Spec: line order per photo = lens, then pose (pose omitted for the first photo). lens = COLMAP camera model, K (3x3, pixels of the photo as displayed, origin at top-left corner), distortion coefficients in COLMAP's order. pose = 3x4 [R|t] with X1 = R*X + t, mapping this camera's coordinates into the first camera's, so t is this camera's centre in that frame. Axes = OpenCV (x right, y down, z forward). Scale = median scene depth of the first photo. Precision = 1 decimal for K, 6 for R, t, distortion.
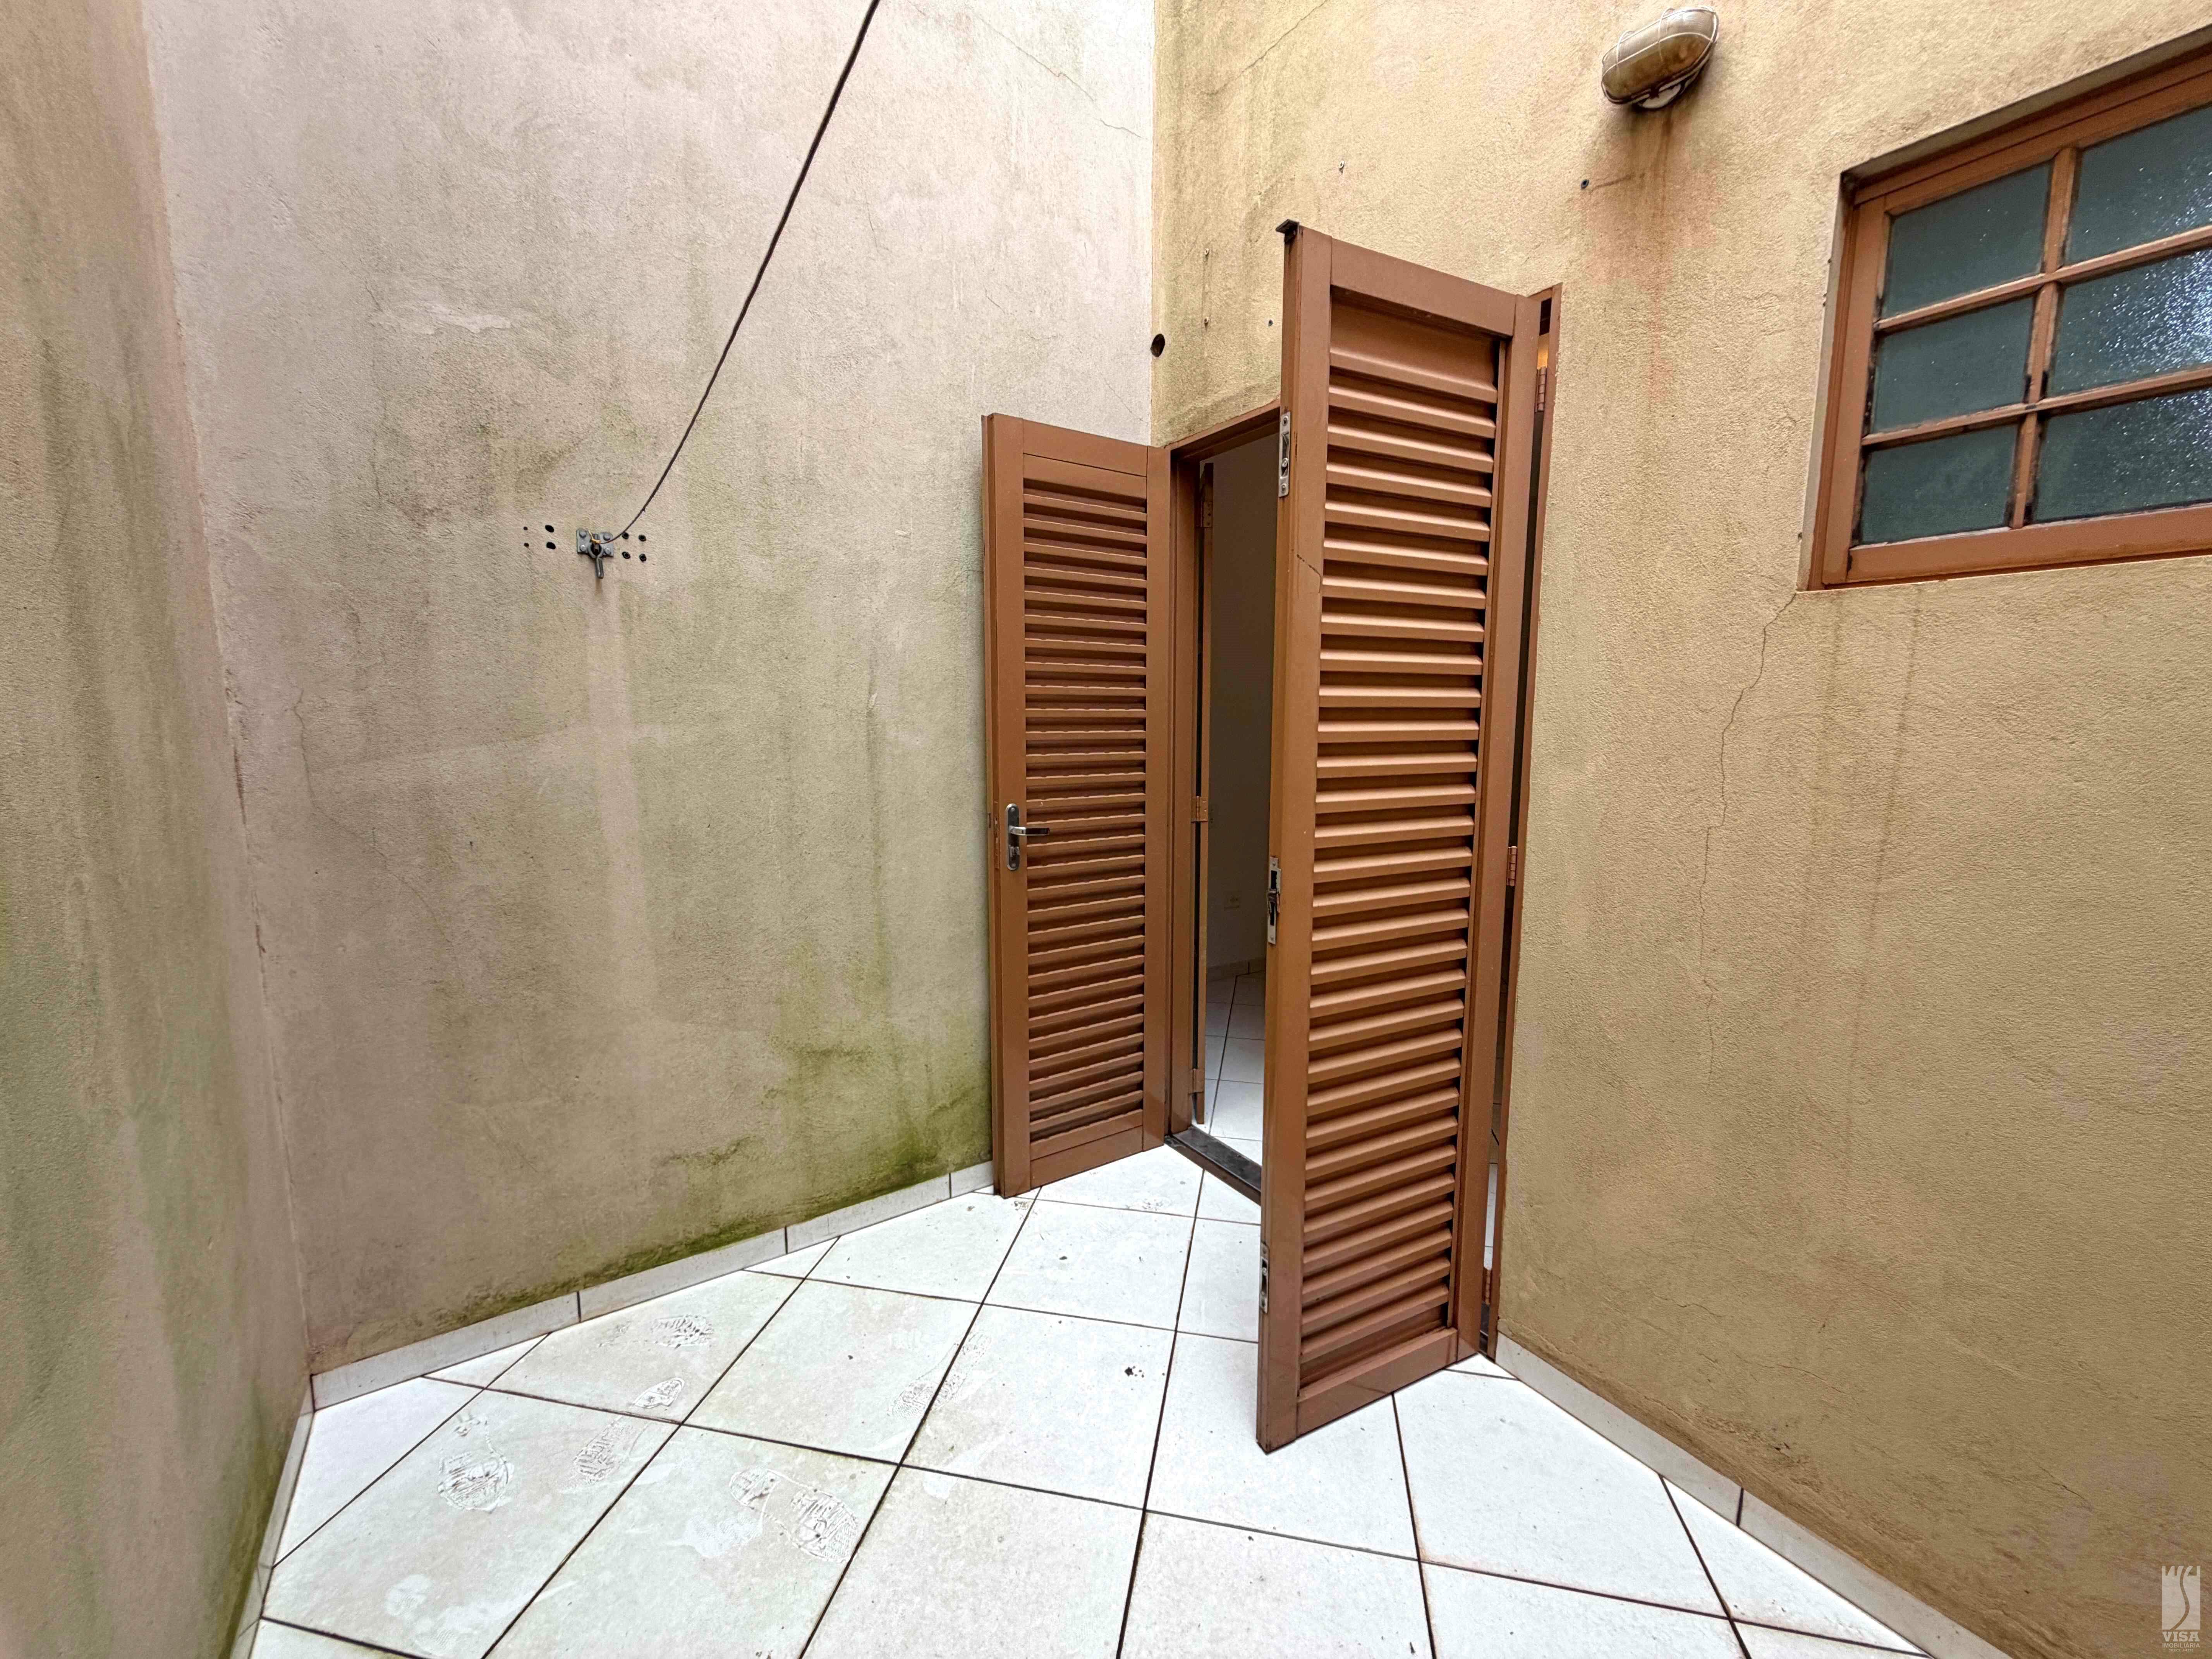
lens RADIAL K [[880.7, 0, 1102.7], [0, 880.7, 827.5], [0, 0, 1]] dist [-0.000200, -0.000094]
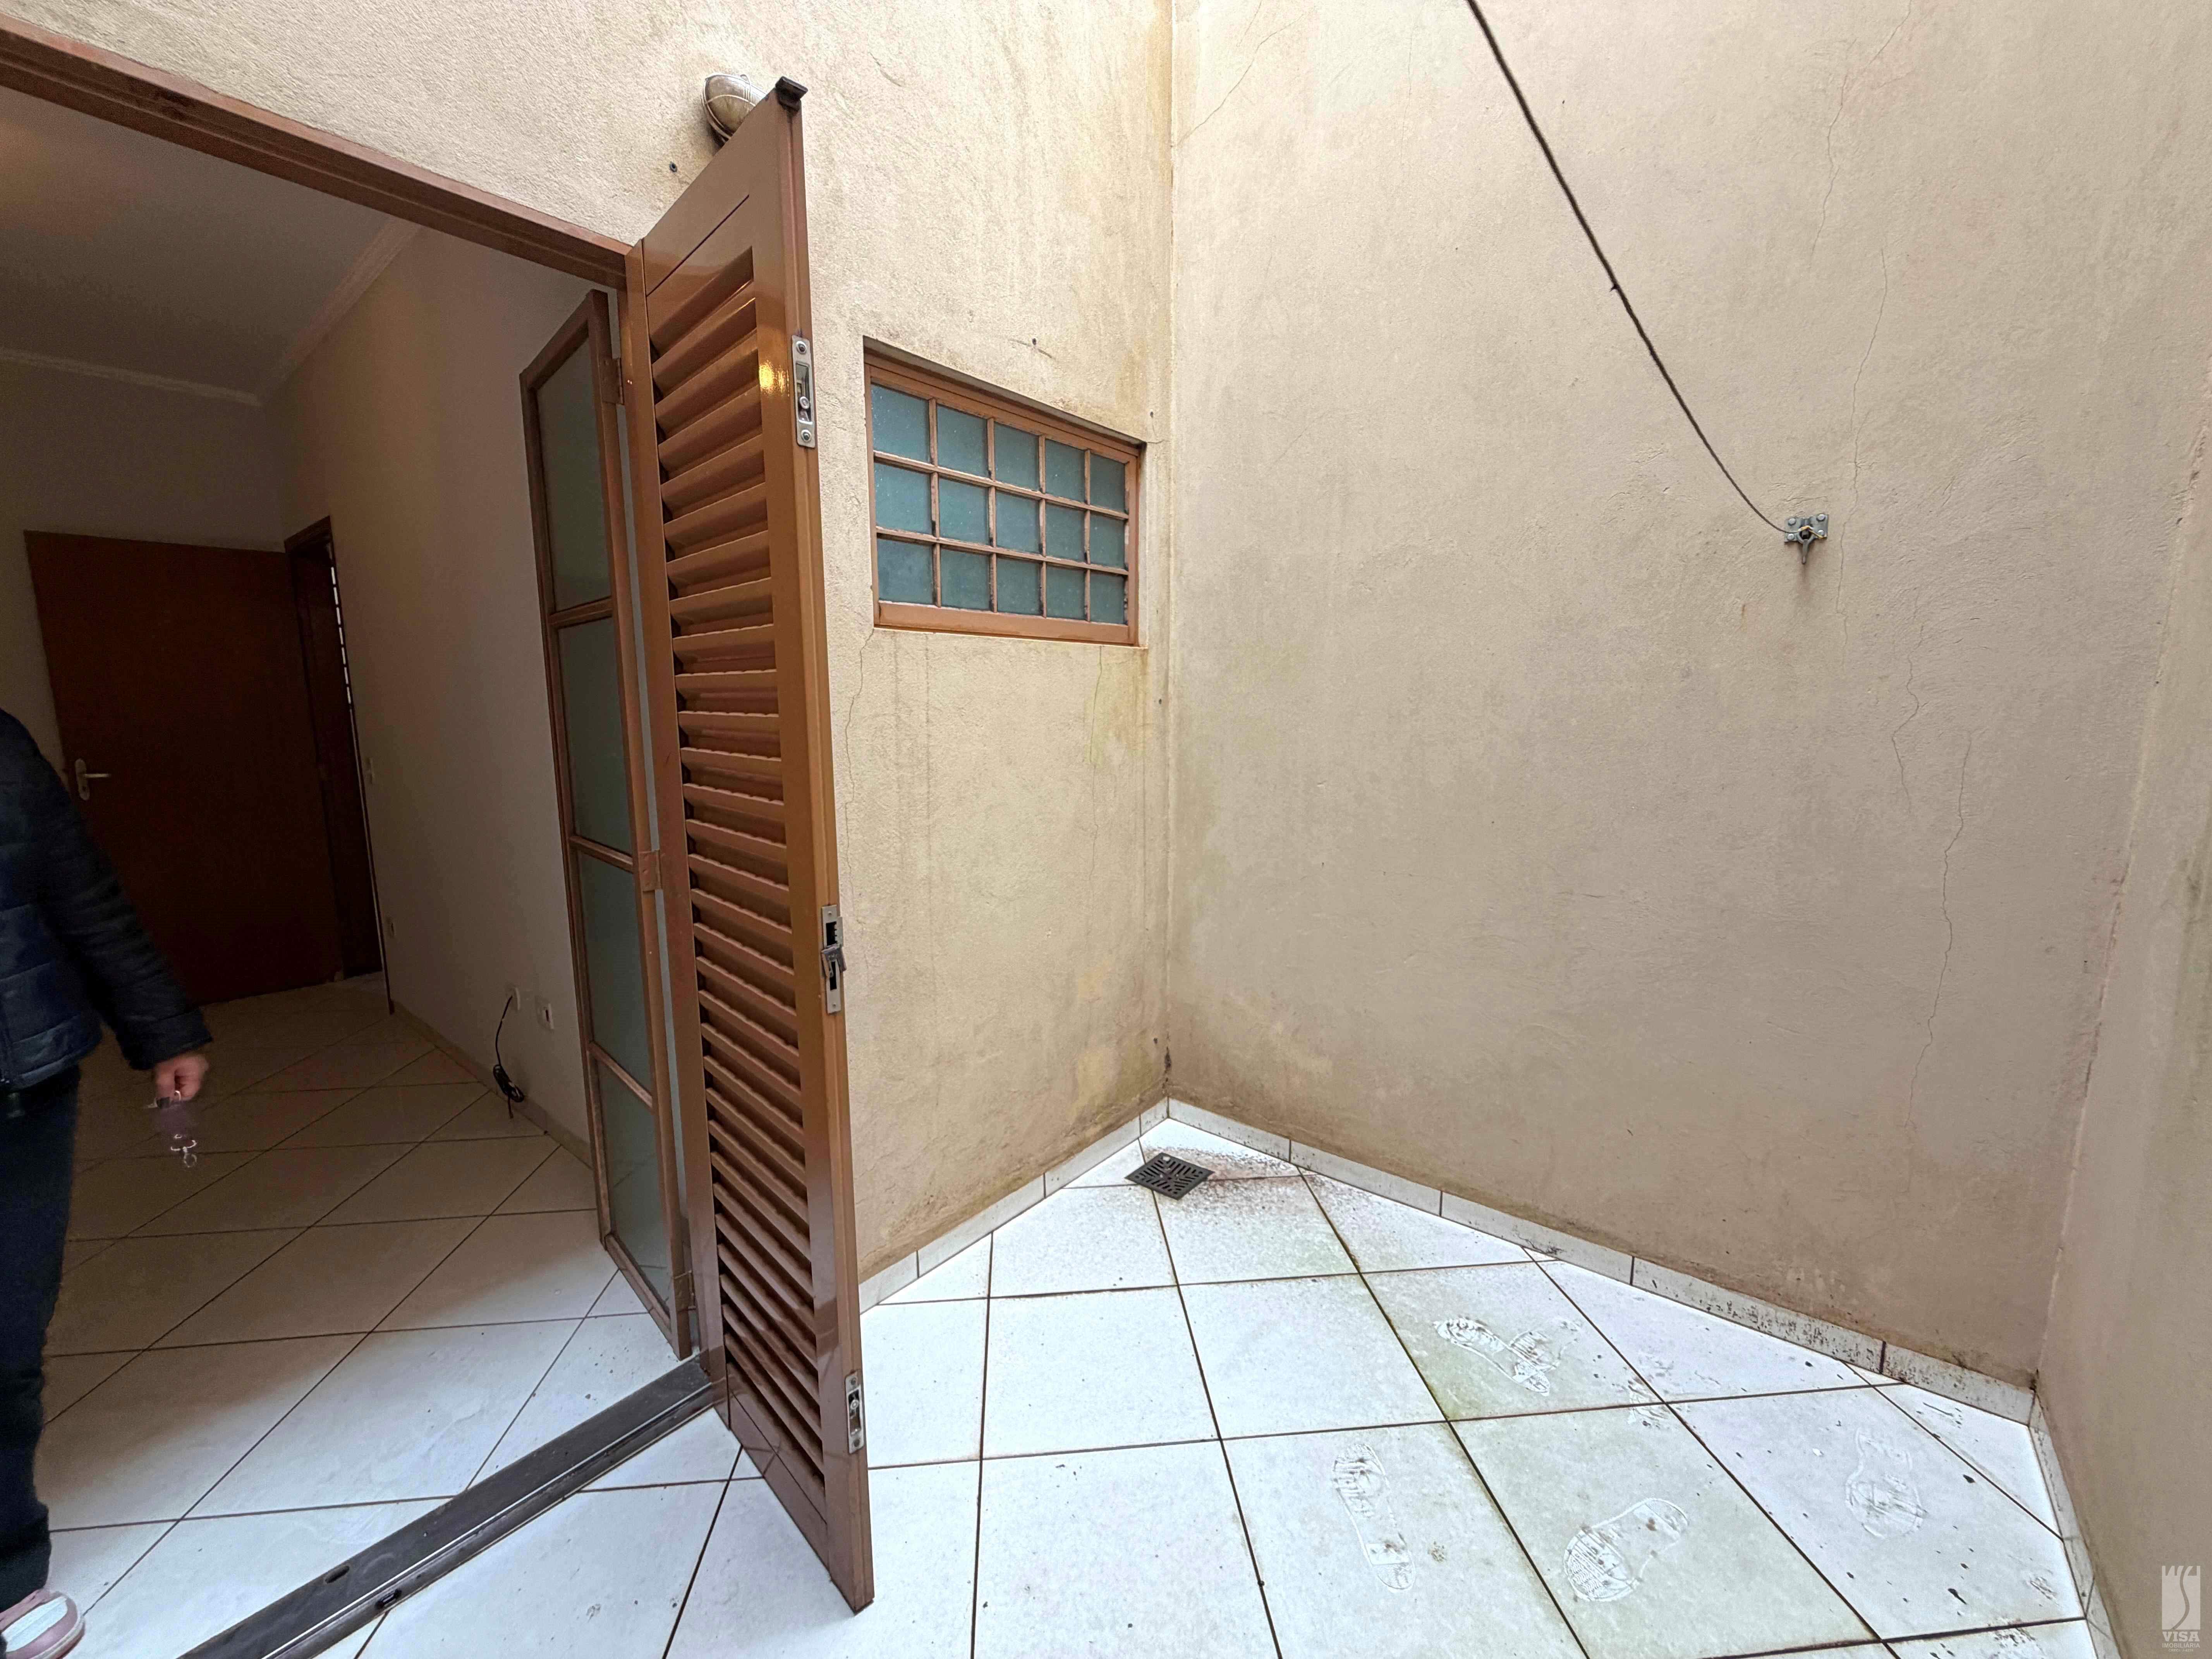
lens RADIAL K [[880.7, 0, 1102.7], [0, 880.7, 827.5], [0, 0, 1]] dist [-0.000200, -0.000094]
pose [[-0.286277, -0.141008, 0.947714, -0.707554], [0.129243, 0.974389, 0.184018, -0.169787], [-0.949390, 0.175166, -0.260721, 1.088846]]
